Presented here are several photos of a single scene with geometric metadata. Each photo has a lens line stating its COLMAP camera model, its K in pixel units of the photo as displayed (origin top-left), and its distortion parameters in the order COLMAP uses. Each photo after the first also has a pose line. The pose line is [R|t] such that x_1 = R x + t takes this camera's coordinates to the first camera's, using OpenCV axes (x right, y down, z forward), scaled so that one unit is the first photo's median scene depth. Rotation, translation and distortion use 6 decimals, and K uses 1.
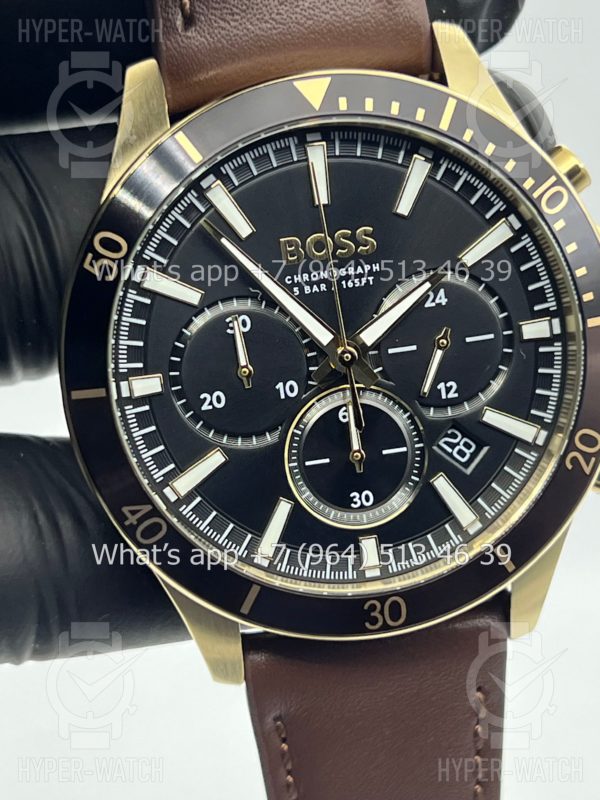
lens RADIAL K [[1810.2, 0, 299.3], [0, 1810.2, 399.6], [0, 0, 1]] dist [0.206252, -0.104631]
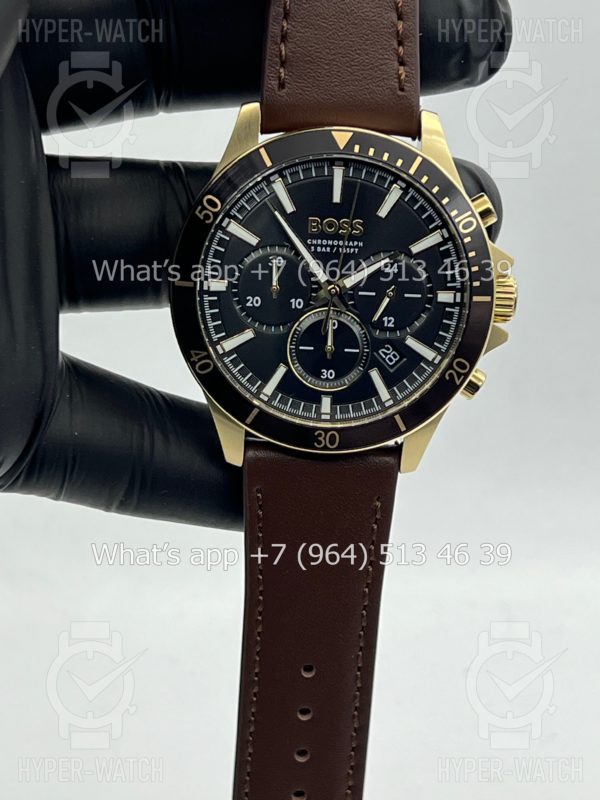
lens RADIAL K [[1841.3, 0, 299.7], [0, 1841.3, 401.5], [0, 0, 1]] dist [0.382174, -7.313976]
pose [[0.978200, 0.194139, -0.073721, 0.144777], [-0.191886, 0.980736, 0.036573, 0.021476], [0.079401, -0.021630, 0.996608, -0.767173]]
